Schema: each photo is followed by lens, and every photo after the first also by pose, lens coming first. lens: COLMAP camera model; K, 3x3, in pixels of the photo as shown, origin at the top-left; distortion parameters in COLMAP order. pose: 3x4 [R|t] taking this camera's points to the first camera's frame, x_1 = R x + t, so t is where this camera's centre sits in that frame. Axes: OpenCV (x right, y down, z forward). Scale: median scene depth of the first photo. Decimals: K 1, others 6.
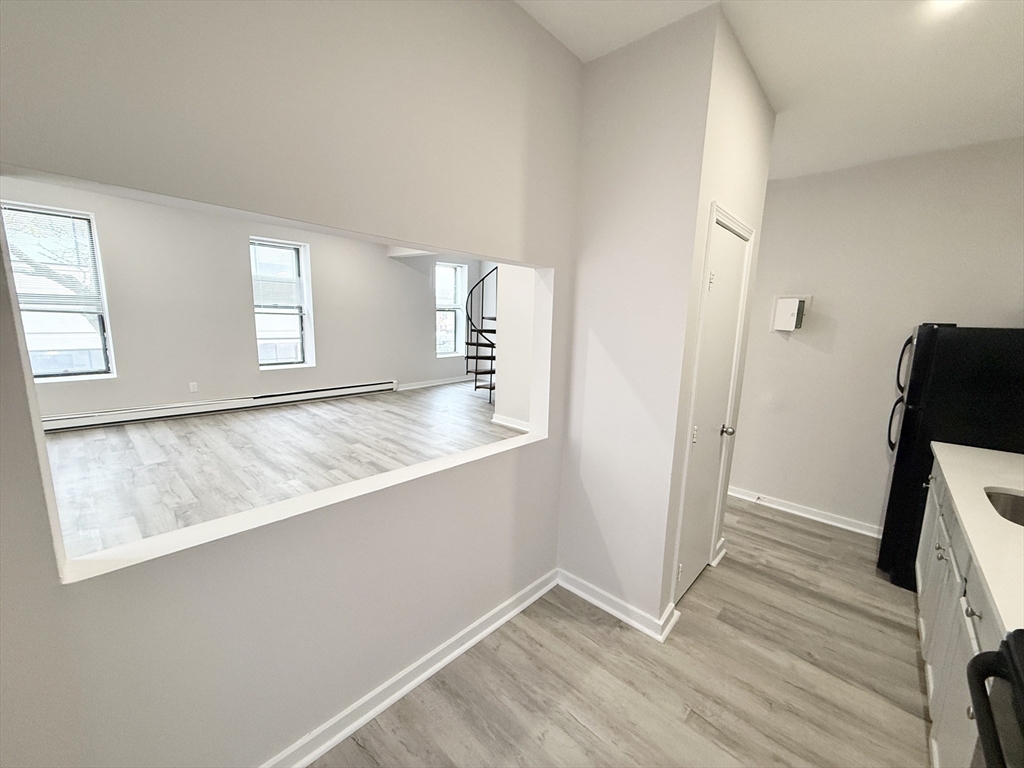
lens RADIAL K [[411.0, 0, 508.1], [0, 411.0, 381.8], [0, 0, 1]] dist [-0.000322, 0.000248]
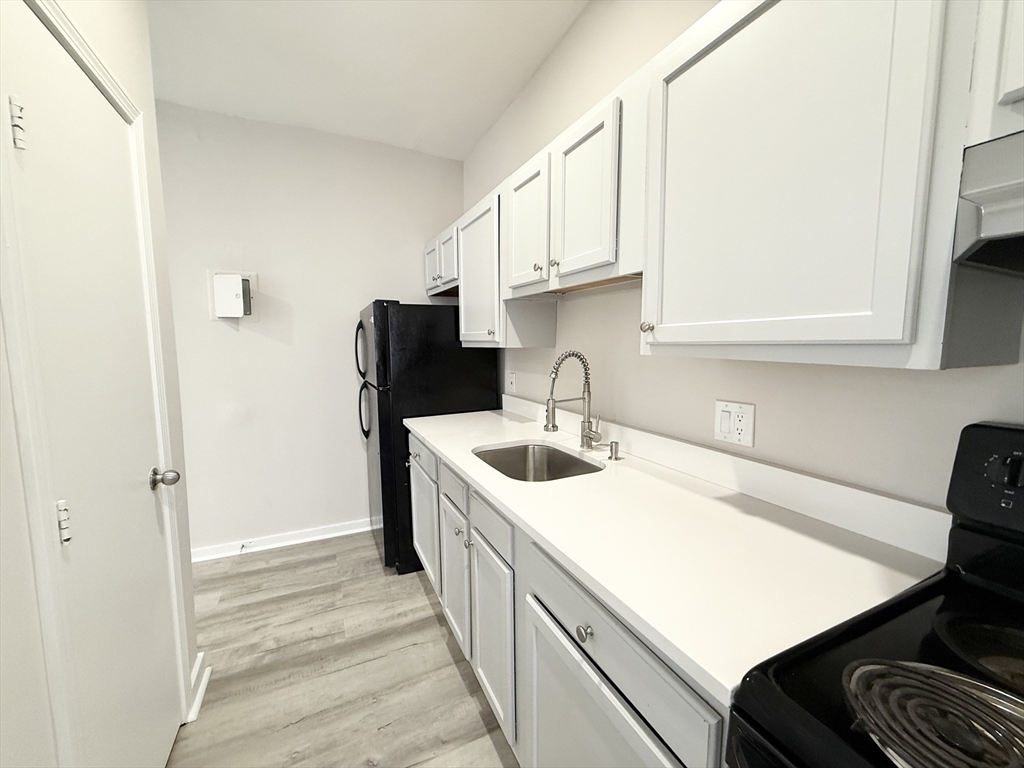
lens RADIAL K [[411.0, 0, 508.1], [0, 411.0, 381.8], [0, 0, 1]] dist [-0.000322, 0.000248]
pose [[0.376319, -0.121620, 0.918473, 0.169481], [0.163246, 0.984541, 0.063483, 0.026144], [-0.911995, 0.126047, 0.390355, 0.276270]]
